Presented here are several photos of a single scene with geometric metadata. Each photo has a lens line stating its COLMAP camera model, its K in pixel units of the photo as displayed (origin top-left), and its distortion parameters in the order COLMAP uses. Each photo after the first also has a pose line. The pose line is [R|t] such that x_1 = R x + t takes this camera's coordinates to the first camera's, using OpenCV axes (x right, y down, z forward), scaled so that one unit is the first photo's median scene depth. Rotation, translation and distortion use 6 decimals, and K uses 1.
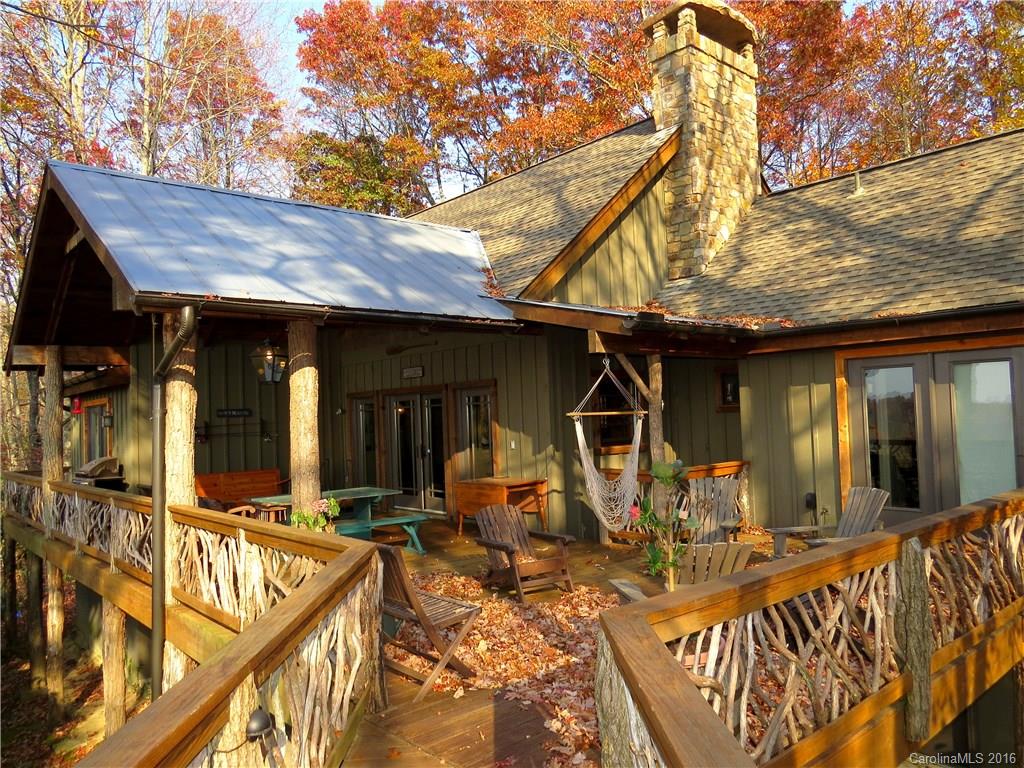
lens RADIAL K [[728.2, 0, 512.1], [0, 728.2, 385.2], [0, 0, 1]] dist [-0.029107, 0.001955]
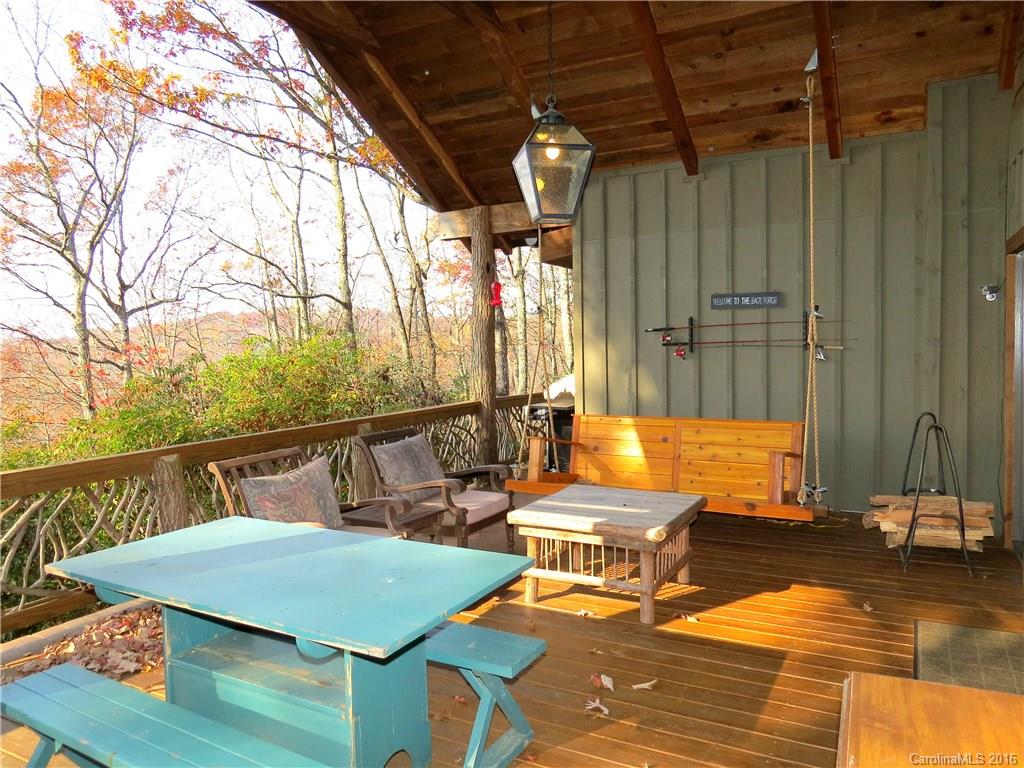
lens RADIAL K [[728.2, 0, 514.0], [0, 728.2, 383.2], [0, 0, 1]] dist [-0.029107, 0.001955]
pose [[0.327453, 0.092396, -0.940339, 0.041015], [0.047265, 0.992360, 0.113966, 0.030541], [0.943685, -0.081763, 0.320584, 0.690389]]
